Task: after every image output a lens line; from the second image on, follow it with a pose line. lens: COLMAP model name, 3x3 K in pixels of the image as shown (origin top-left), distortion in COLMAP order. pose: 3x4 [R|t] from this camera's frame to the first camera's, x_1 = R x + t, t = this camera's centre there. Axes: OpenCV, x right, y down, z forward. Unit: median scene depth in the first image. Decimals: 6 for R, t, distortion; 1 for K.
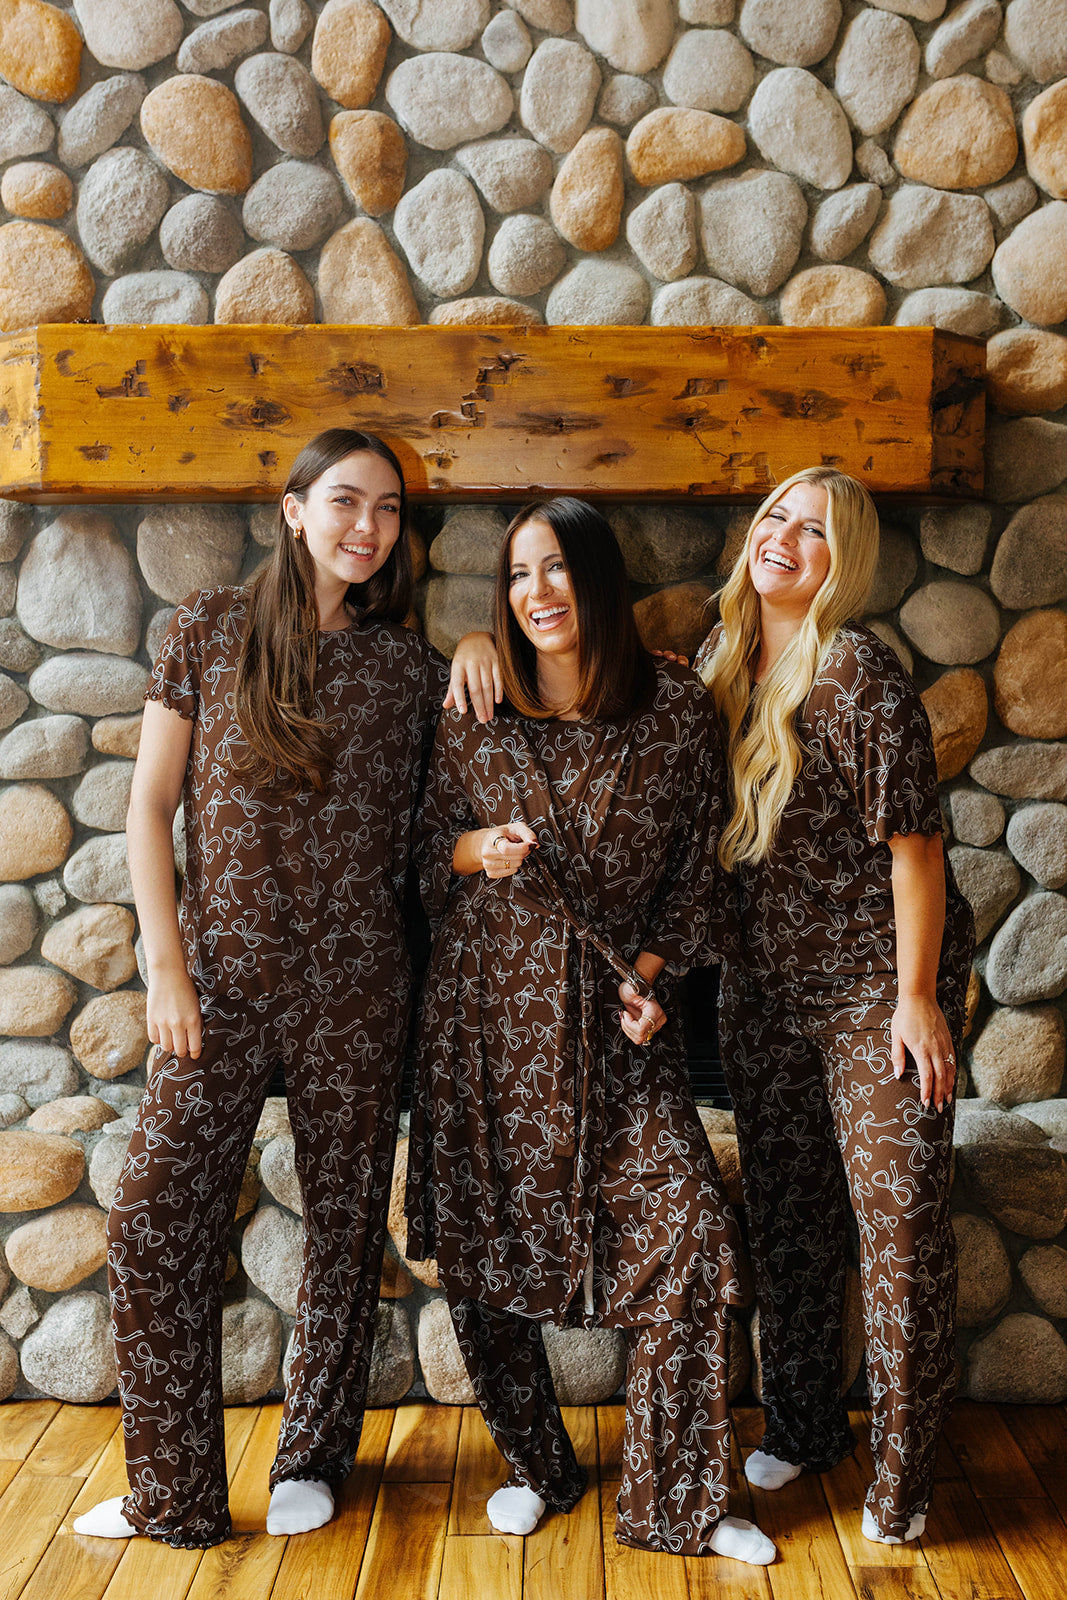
lens RADIAL K [[1752.9, 0, 566.9], [0, 1752.9, 803.6], [0, 0, 1]] dist [0.009123, 0.000936]
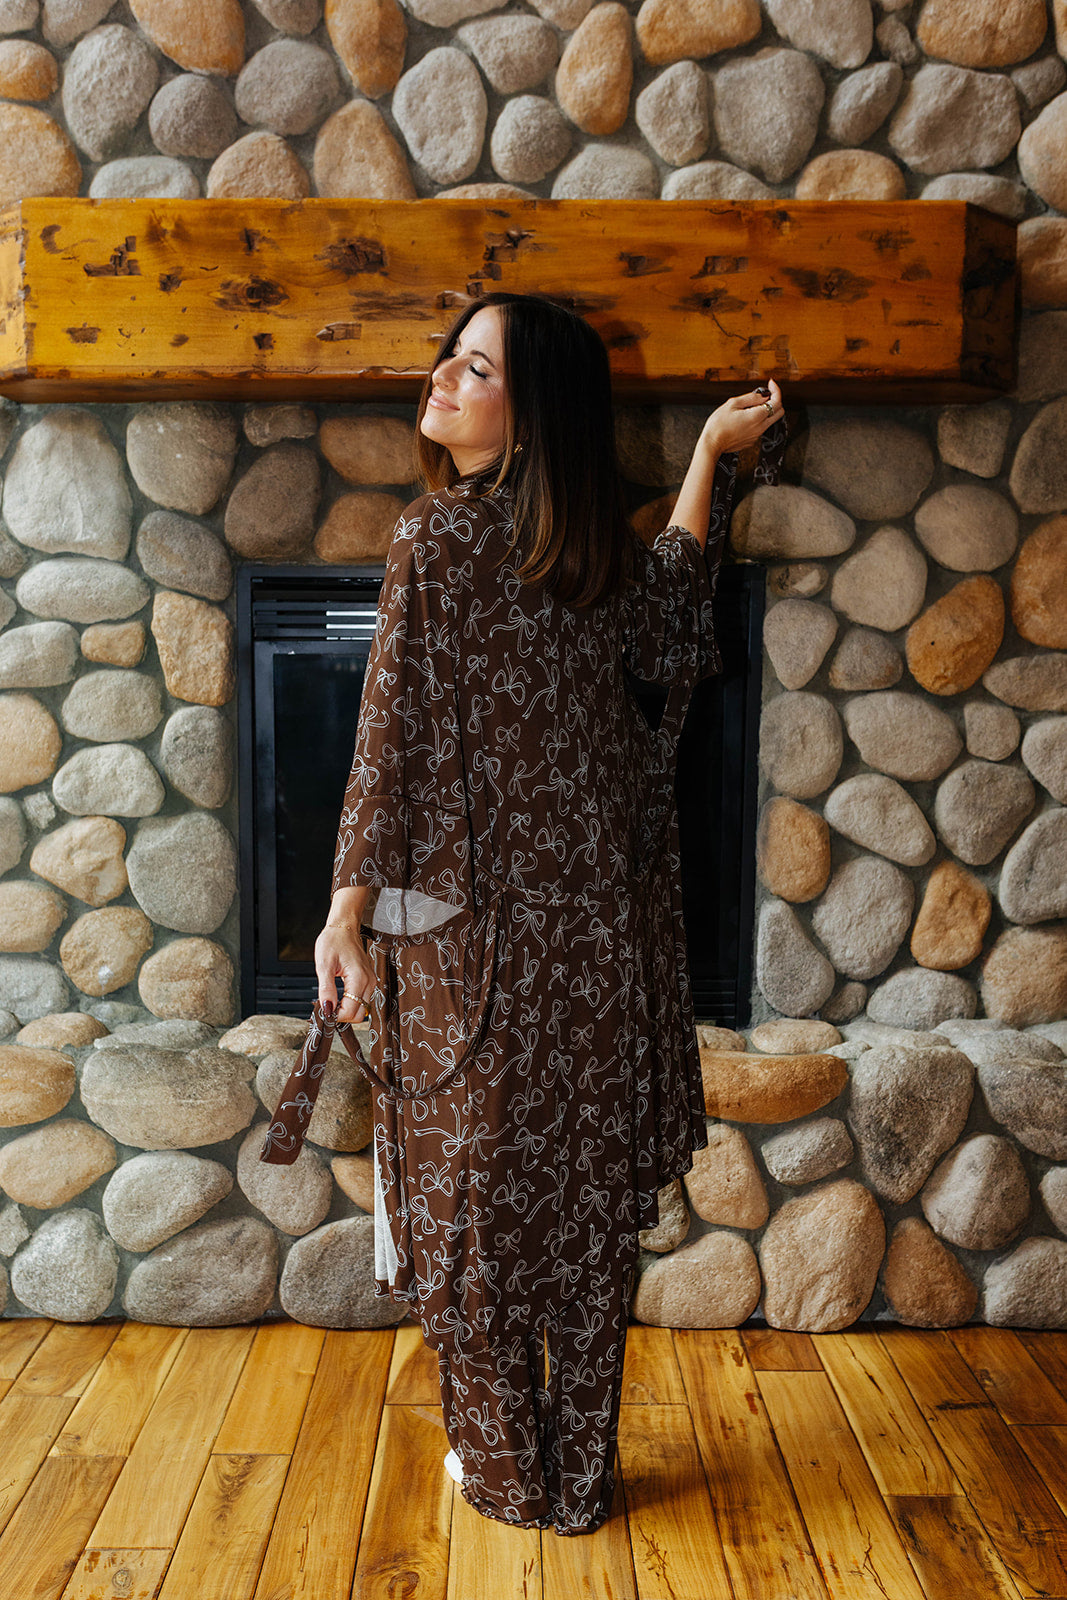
lens RADIAL K [[1618.7, 0, 501.7], [0, 1618.7, 831.5], [0, 0, 1]] dist [0.007181, 0.010535]
pose [[0.999954, 0.003109, -0.009107, -0.029816], [-0.002858, 0.999619, 0.027458, 0.041397], [0.009189, -0.027431, 0.999581, 0.104626]]
